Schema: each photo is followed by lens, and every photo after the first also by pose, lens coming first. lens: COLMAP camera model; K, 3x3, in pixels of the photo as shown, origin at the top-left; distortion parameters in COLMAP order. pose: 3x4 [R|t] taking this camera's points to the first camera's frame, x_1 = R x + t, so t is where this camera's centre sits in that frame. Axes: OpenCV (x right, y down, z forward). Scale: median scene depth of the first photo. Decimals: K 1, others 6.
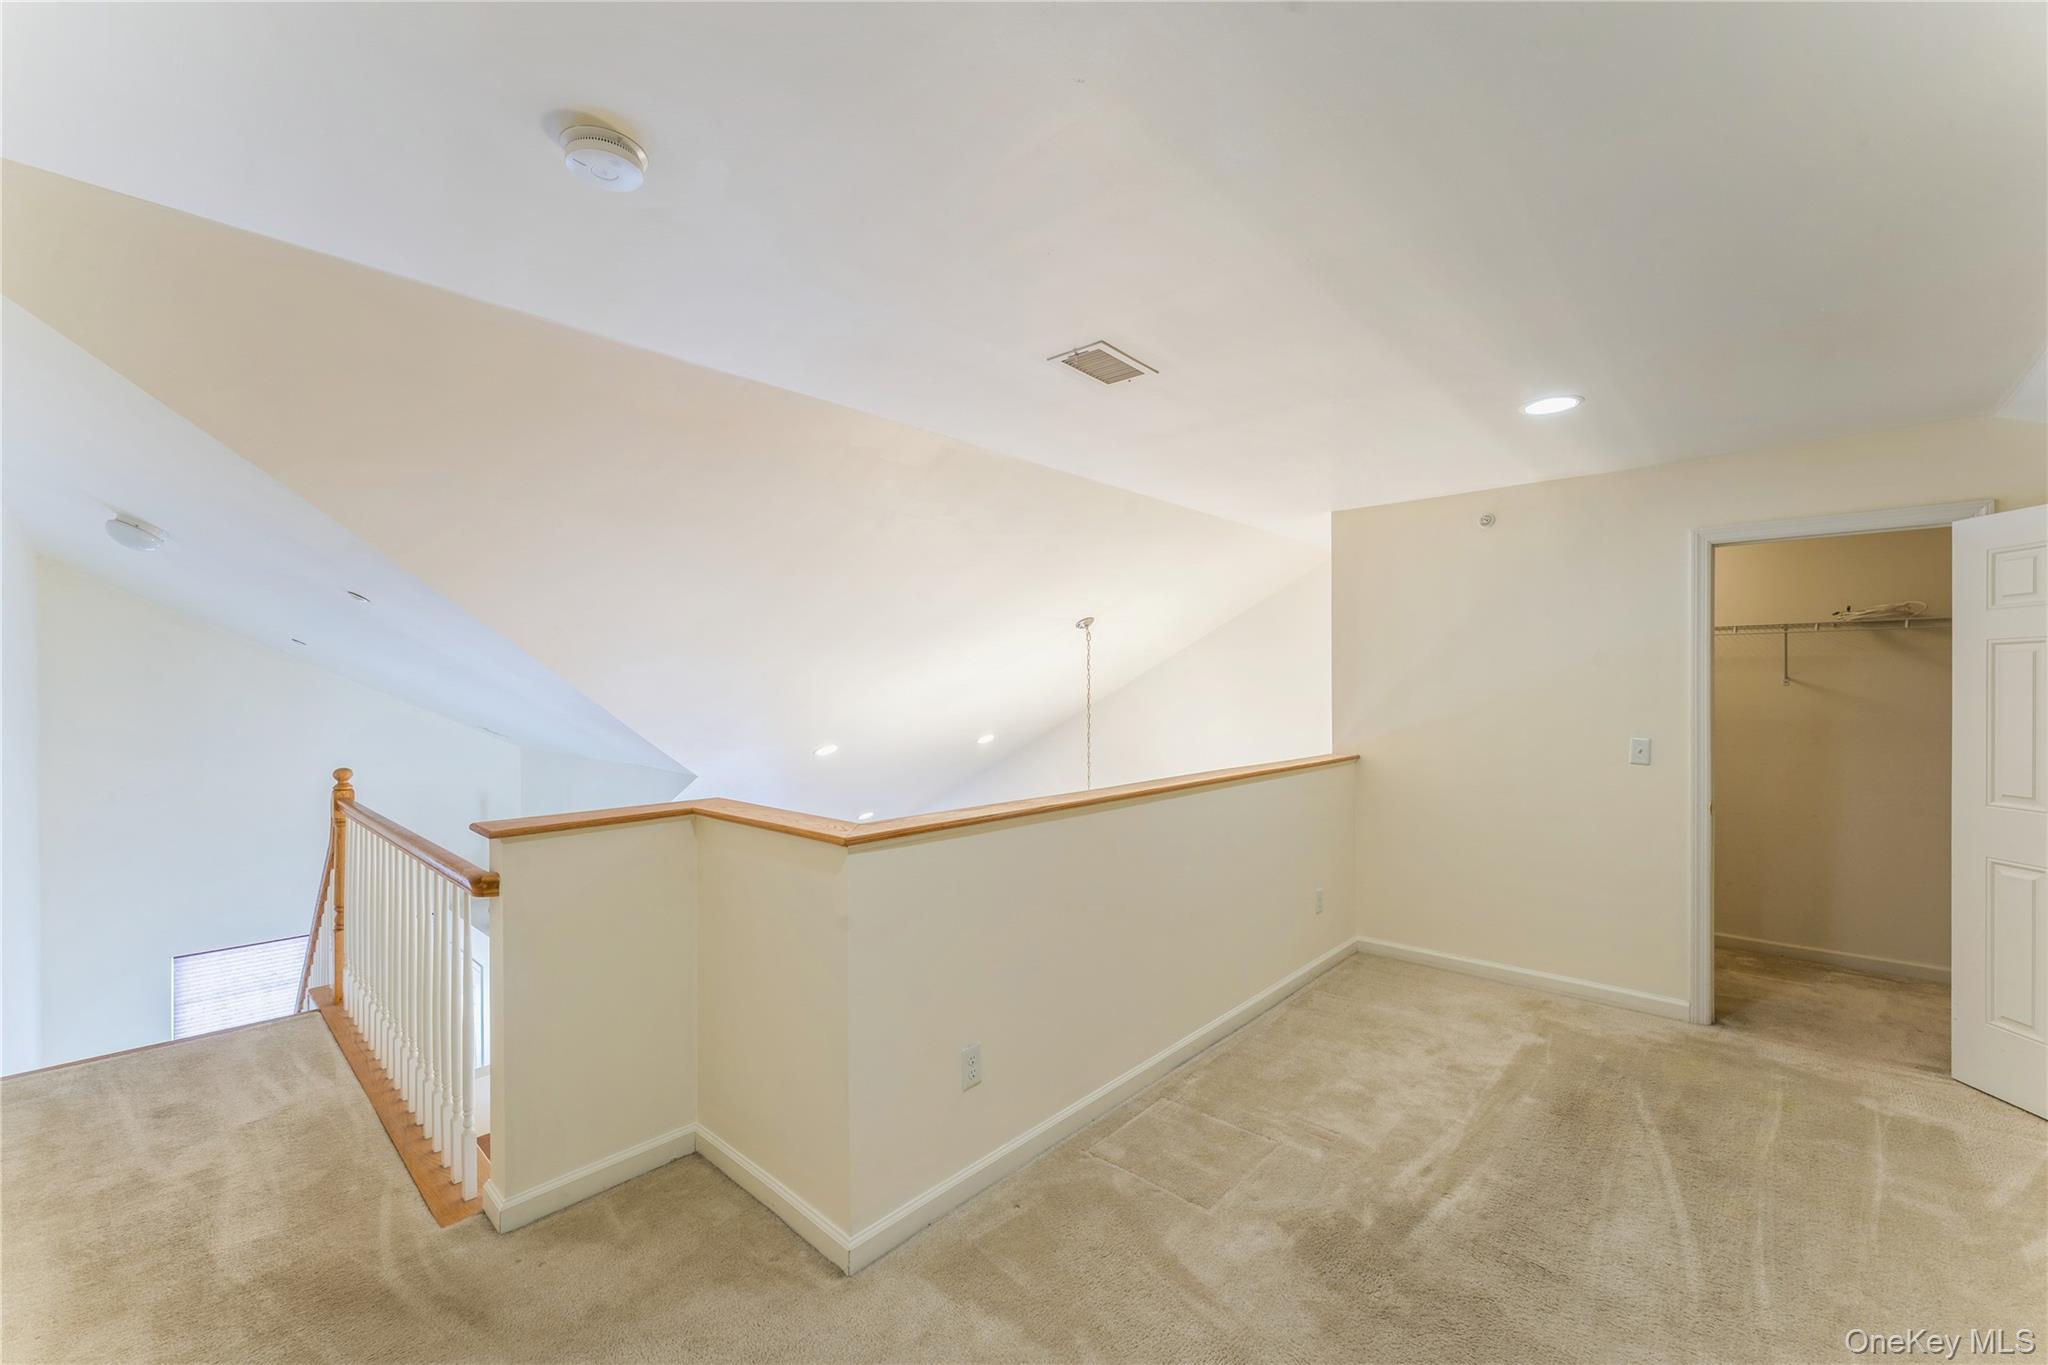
lens RADIAL K [[828.6, 0, 1018.4], [0, 828.6, 683.2], [0, 0, 1]] dist [0.005495, 0.000124]
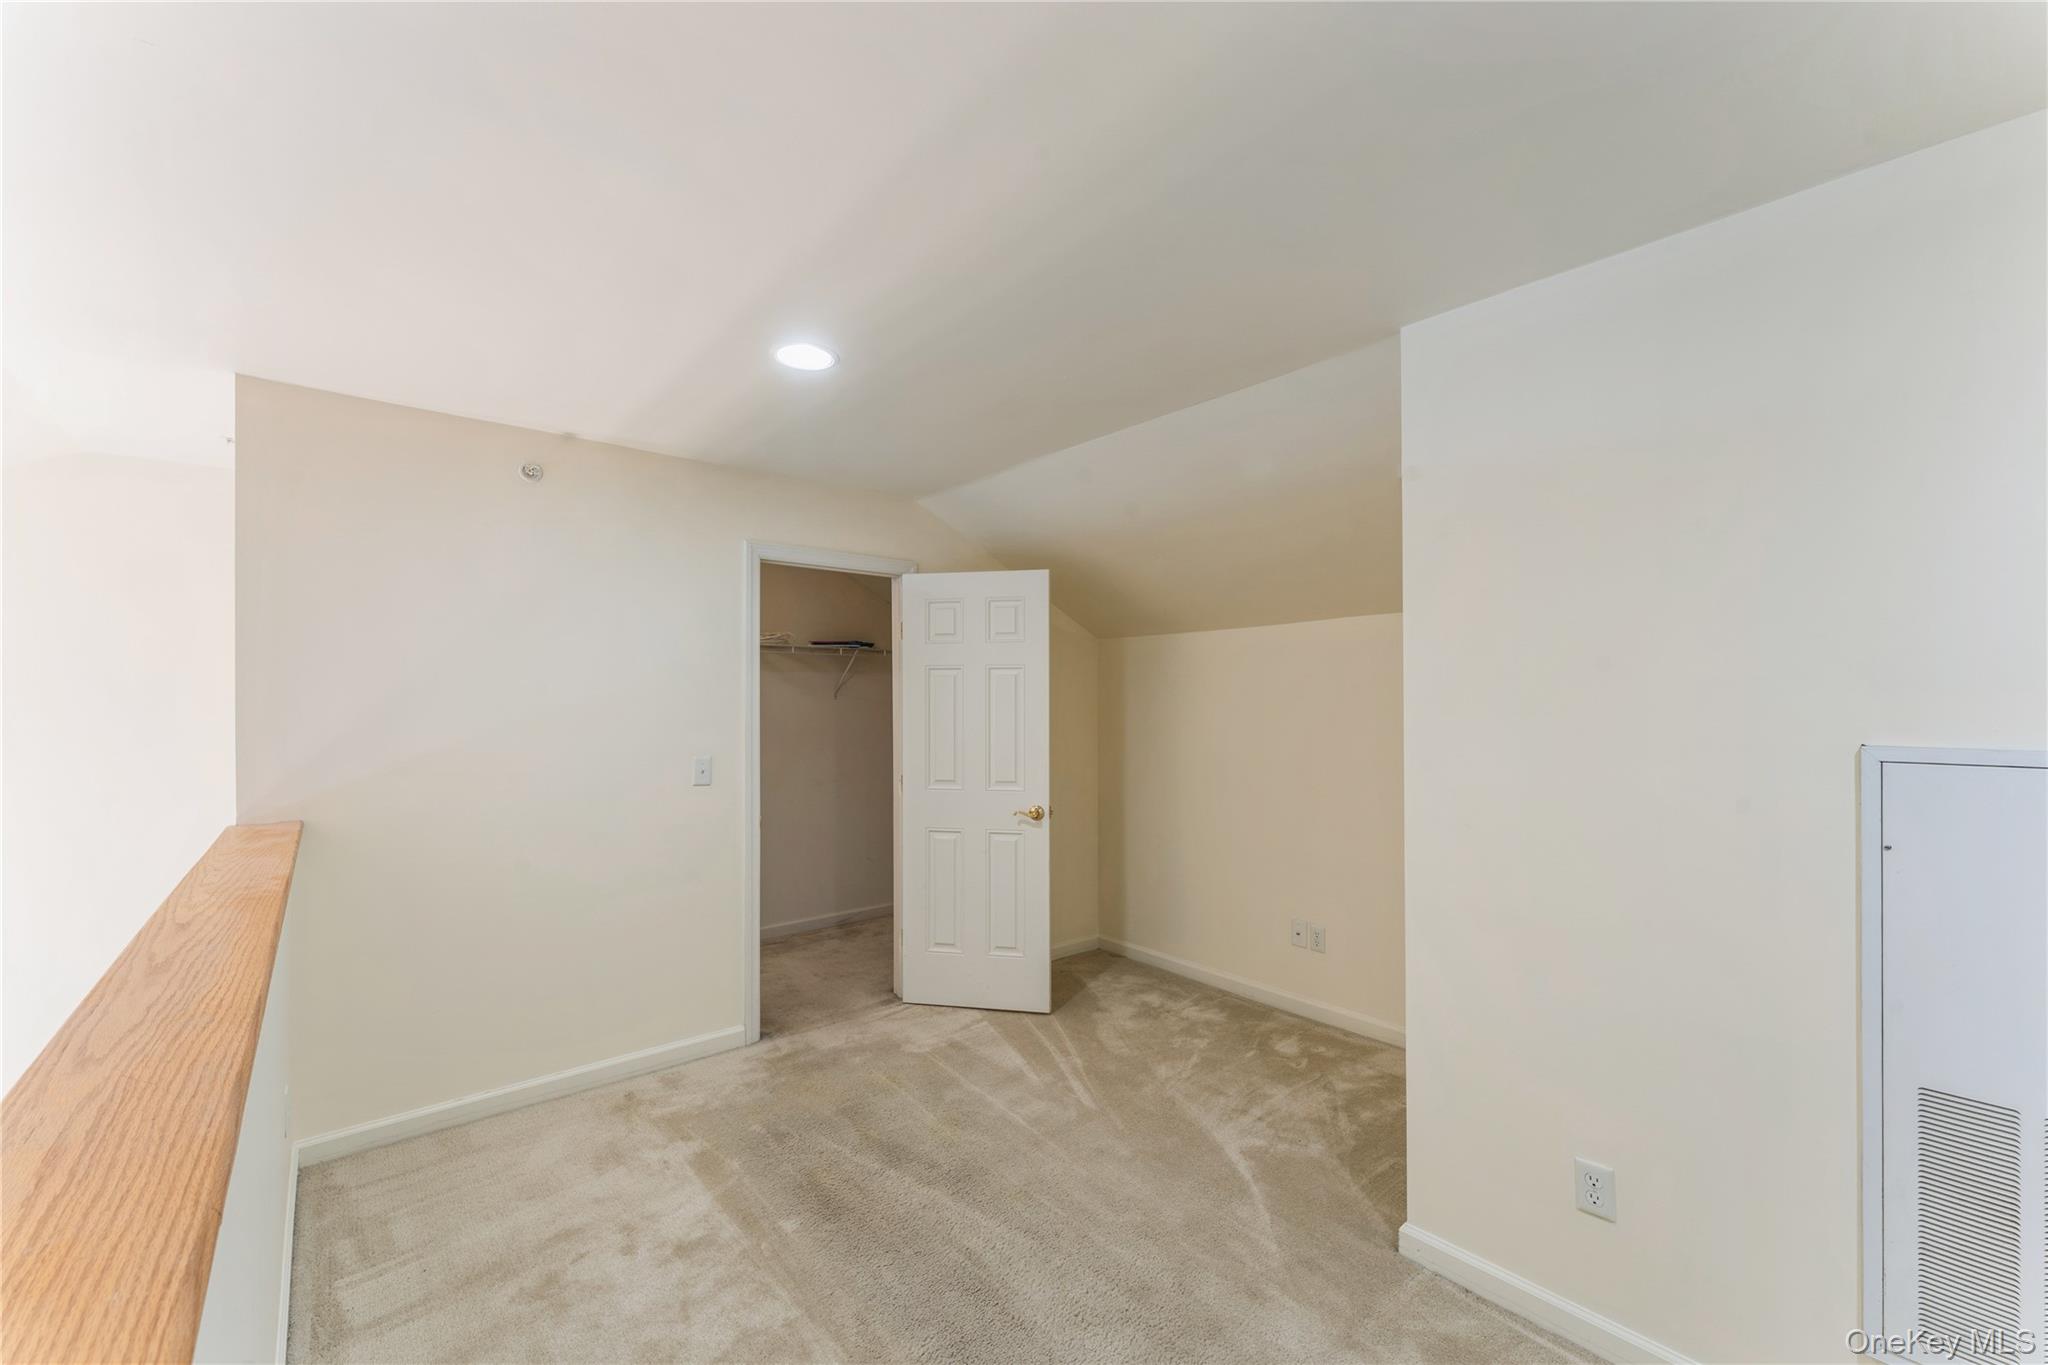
lens RADIAL K [[828.6, 0, 1023.8], [0, 828.6, 692.0], [0, 0, 1]] dist [0.005495, 0.000124]
pose [[0.127442, 0.010735, 0.991788, -0.131177], [-0.005339, 0.999934, -0.010138, 0.002364], [-0.991832, -0.004003, 0.127491, 0.616160]]
